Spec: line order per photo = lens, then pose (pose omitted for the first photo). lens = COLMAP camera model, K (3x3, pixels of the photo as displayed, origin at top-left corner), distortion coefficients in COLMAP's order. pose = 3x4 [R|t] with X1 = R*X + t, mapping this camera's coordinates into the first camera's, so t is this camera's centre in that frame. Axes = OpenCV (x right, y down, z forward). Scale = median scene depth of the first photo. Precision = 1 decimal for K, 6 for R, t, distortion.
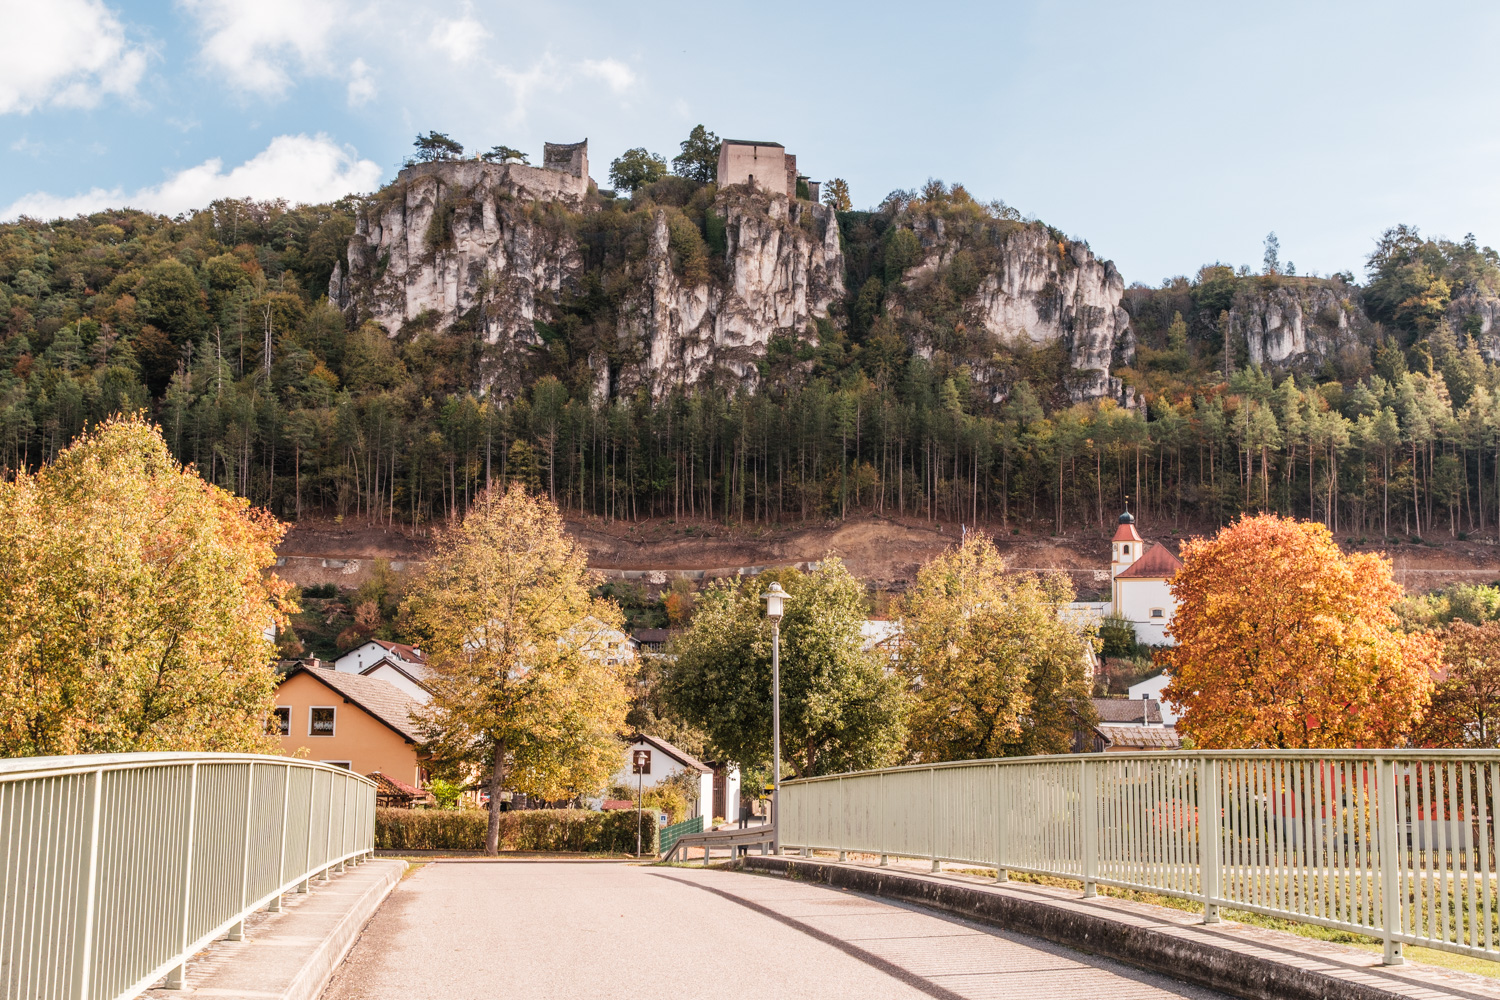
lens RADIAL K [[1804.6, 0, 751.3], [0, 1804.6, 504.3], [0, 0, 1]] dist [0.017975, 0.000000]
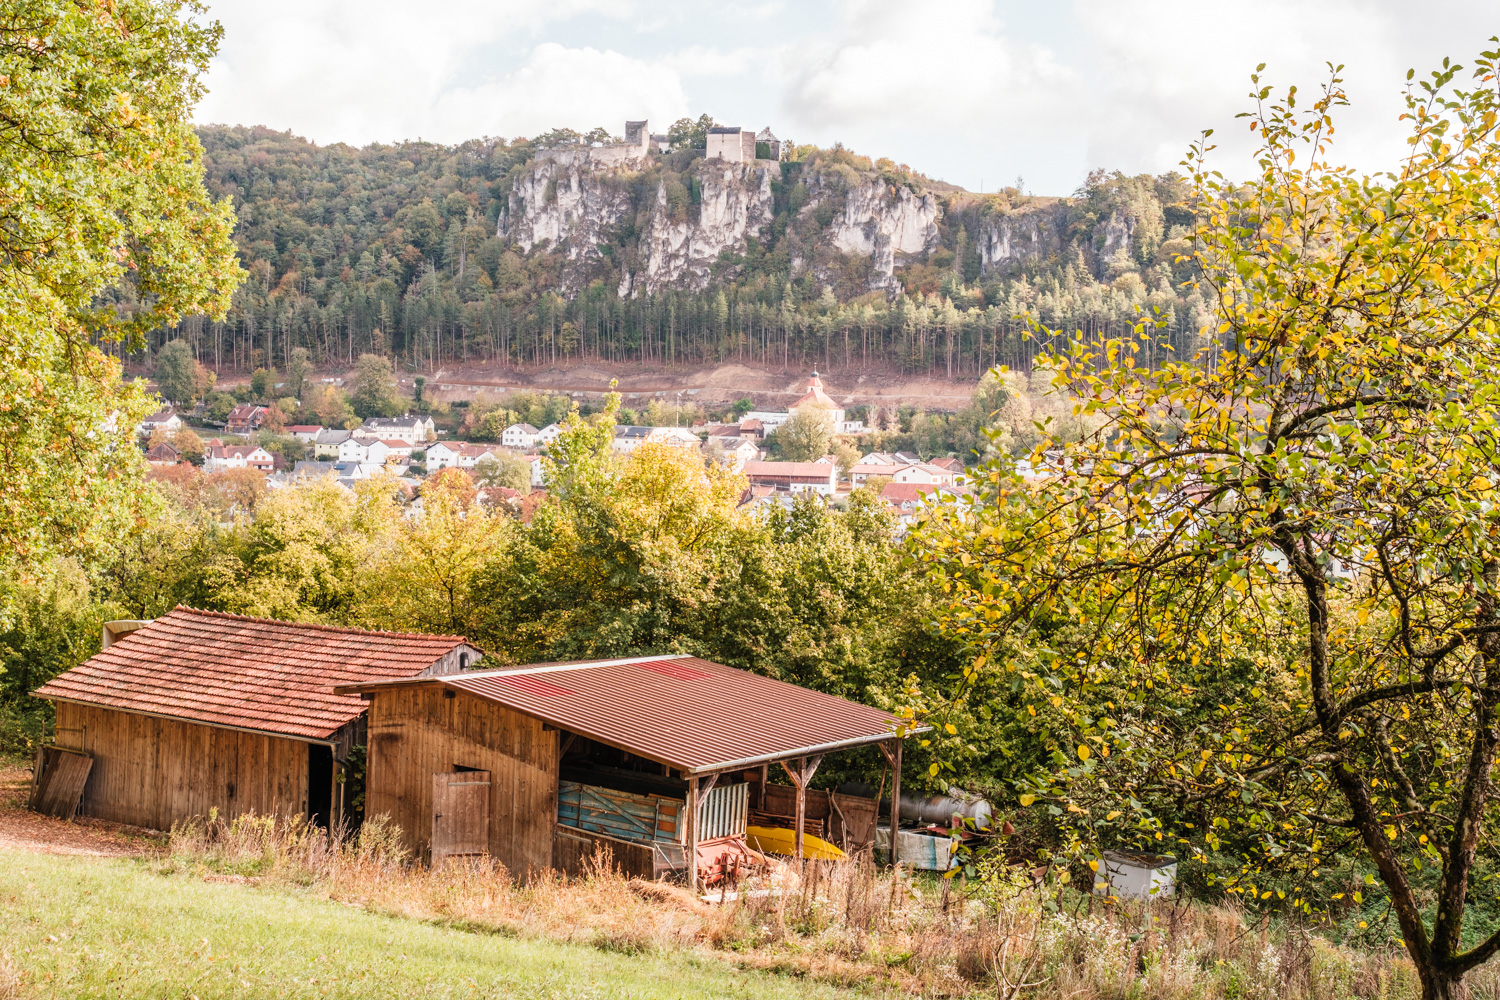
lens RADIAL K [[1957.3, 0, 749.2], [0, 1957.3, 497.2], [0, 0, 1]] dist [0.020840, 0.000000]
pose [[0.963917, 0.015930, -0.265726, 0.561726], [0.028550, 0.986264, 0.162690, -0.167325], [0.264668, -0.164406, 0.950222, -0.892782]]
